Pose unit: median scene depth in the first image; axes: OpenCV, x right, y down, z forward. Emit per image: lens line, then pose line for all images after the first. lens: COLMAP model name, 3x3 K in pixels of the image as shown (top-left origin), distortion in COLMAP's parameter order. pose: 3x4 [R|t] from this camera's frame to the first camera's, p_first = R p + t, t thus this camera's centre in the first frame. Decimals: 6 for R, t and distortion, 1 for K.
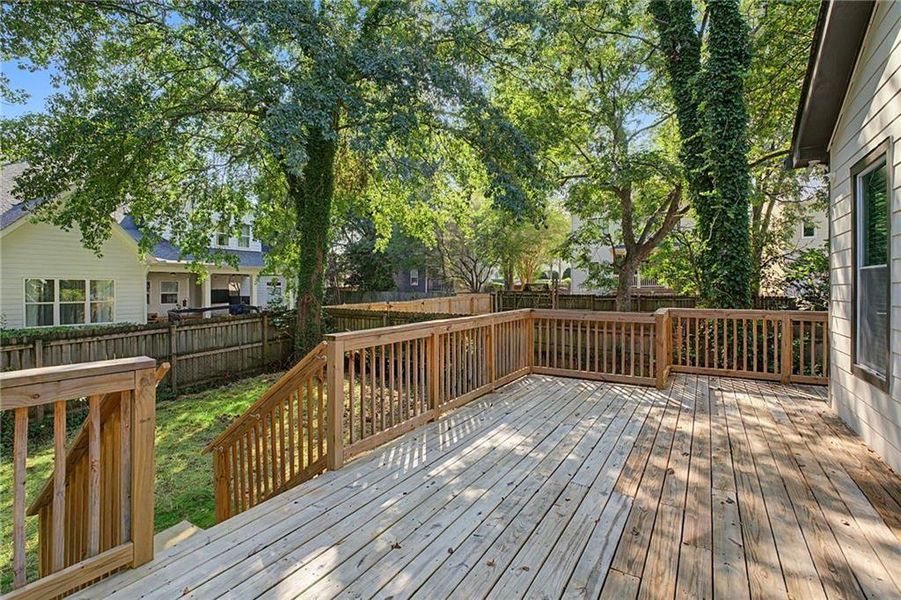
lens RADIAL K [[410.5, 0, 450.5], [0, 410.5, 300.0], [0, 0, 1]] dist [-0.001108, -0.000153]
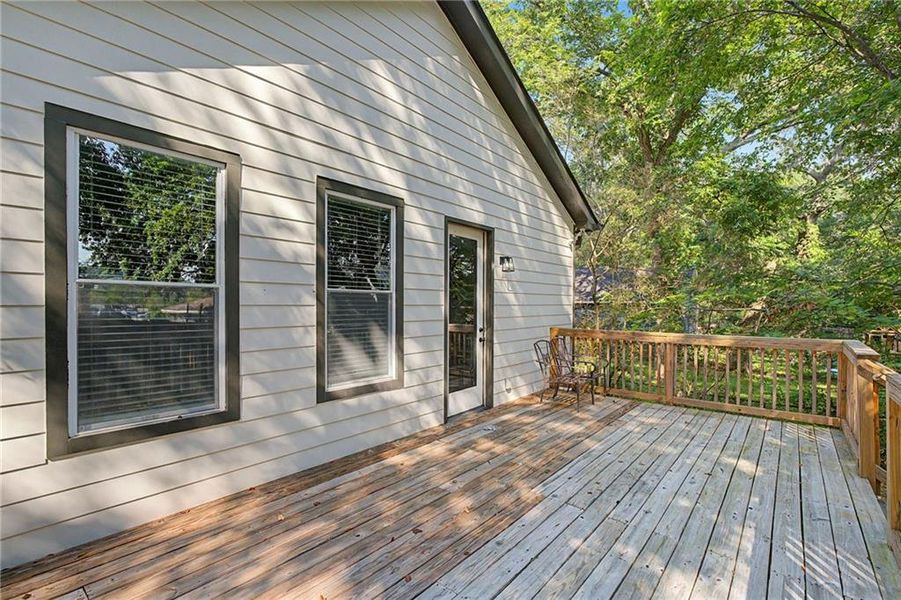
lens RADIAL K [[410.5, 0, 450.5], [0, 410.5, 300.0], [0, 0, 1]] dist [-0.001108, -0.000153]
pose [[-0.990671, -0.005598, 0.136159, 0.443190], [-0.004007, 0.999921, 0.011955, -0.061746], [-0.136215, 0.011298, -0.990615, 1.848593]]
